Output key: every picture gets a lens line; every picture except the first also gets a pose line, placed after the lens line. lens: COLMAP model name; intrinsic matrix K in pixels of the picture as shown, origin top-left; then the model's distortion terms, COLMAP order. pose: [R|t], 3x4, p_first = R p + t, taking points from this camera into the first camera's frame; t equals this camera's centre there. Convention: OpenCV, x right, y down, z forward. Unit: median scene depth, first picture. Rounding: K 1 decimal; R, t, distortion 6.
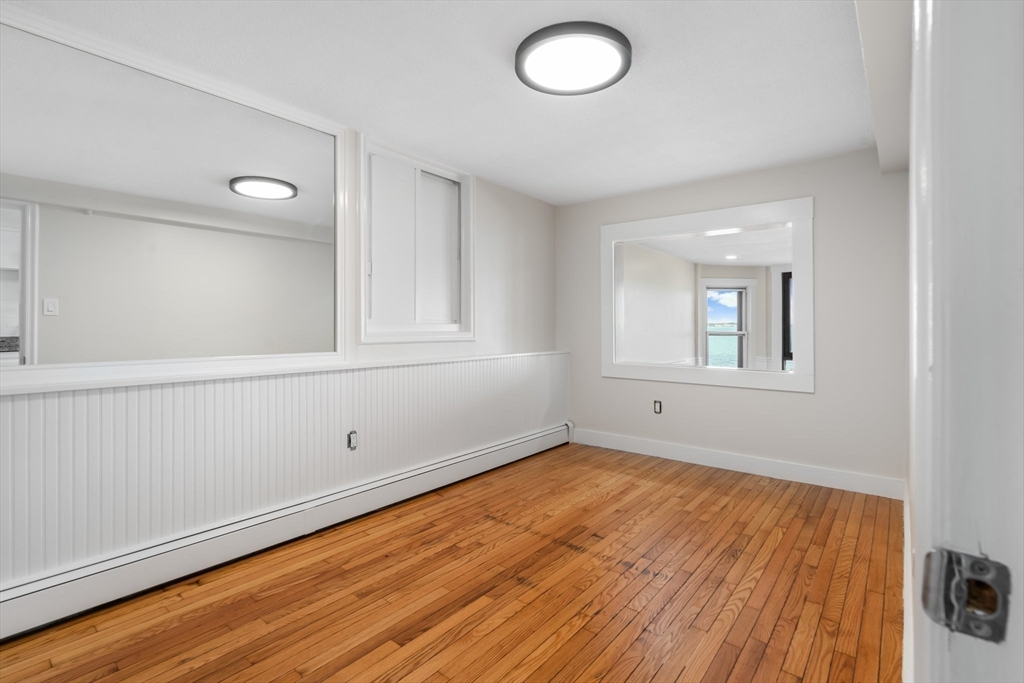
lens RADIAL K [[478.4, 0, 493.4], [0, 478.4, 327.9], [0, 0, 1]] dist [-0.003741, 0.001918]
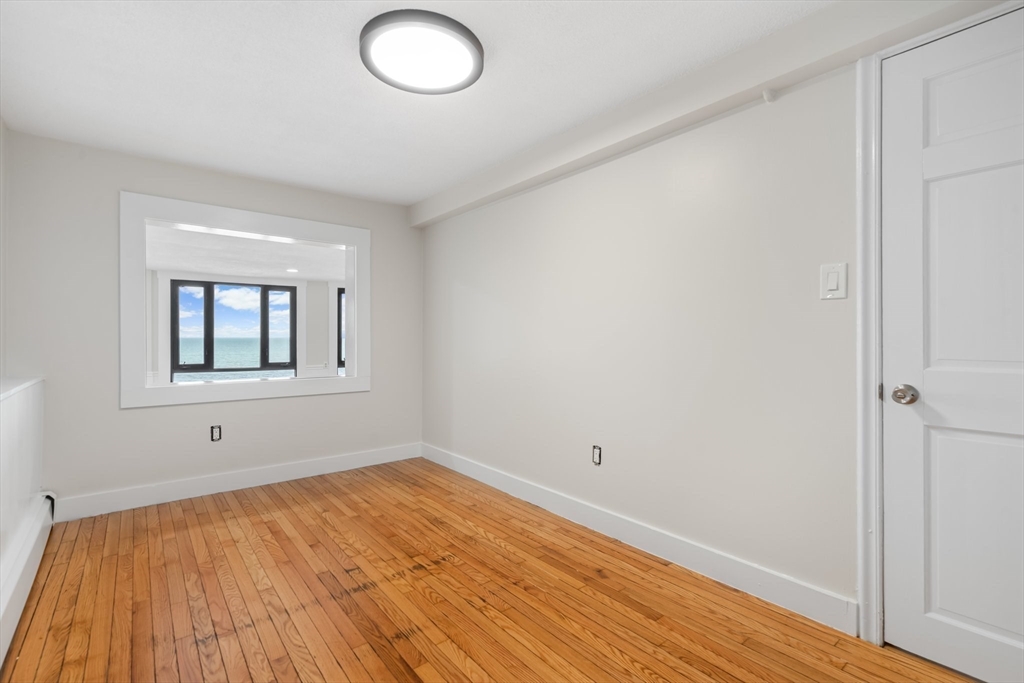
lens RADIAL K [[478.4, 0, 516.7], [0, 478.4, 337.3], [0, 0, 1]] dist [-0.003741, 0.001918]
pose [[0.173403, -0.000542, 0.984851, -0.574976], [0.004332, 0.999991, -0.000212, 0.001081], [-0.984842, 0.004303, 0.173403, 0.505988]]
